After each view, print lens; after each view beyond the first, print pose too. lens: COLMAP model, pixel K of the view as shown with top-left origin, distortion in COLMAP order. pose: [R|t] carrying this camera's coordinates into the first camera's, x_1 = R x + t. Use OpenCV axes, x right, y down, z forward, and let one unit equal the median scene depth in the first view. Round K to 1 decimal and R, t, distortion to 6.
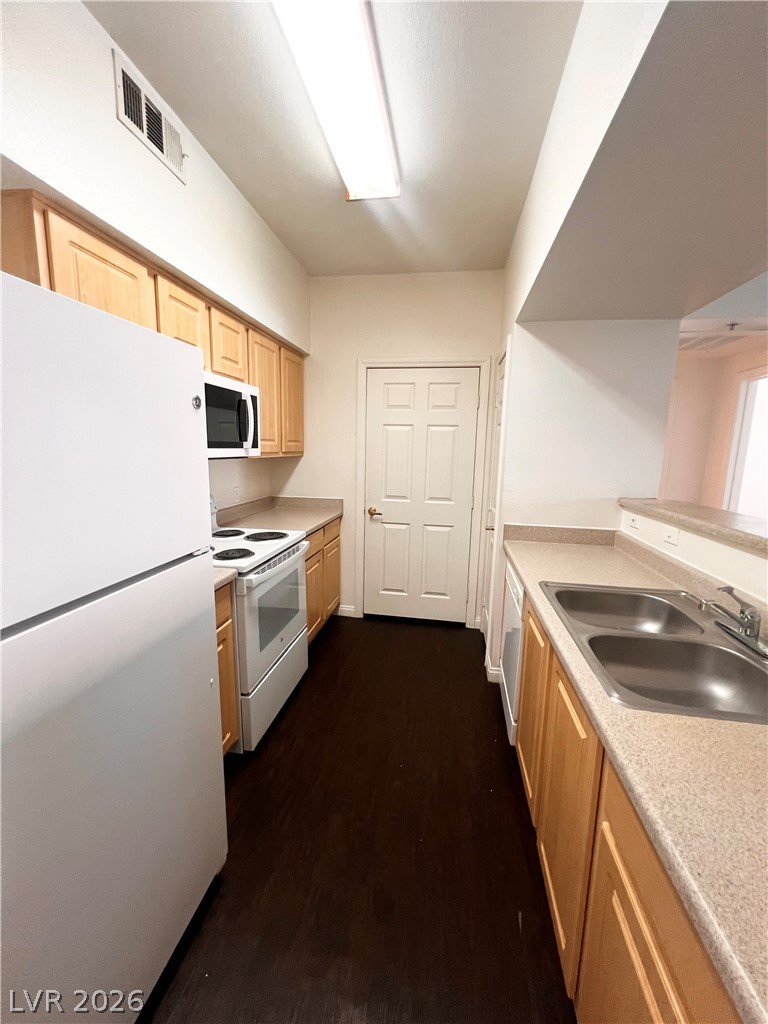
lens RADIAL K [[409.0, 0, 382.8], [0, 409.0, 512.4], [0, 0, 1]] dist [-0.000679, 0.000585]
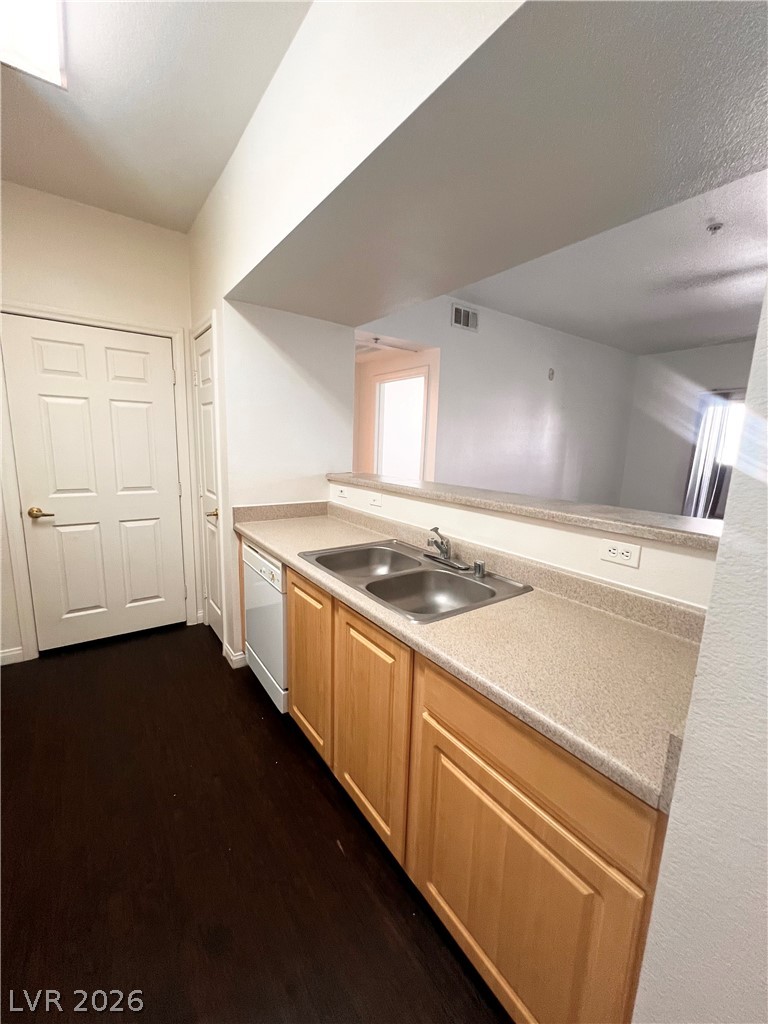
lens RADIAL K [[409.0, 0, 381.5], [0, 409.0, 512.1], [0, 0, 1]] dist [-0.000679, 0.000585]
pose [[0.705345, -0.121708, 0.698338, -0.141291], [0.095697, 0.992481, 0.076315, -0.000418], [-0.702375, 0.013000, 0.711689, 0.052418]]
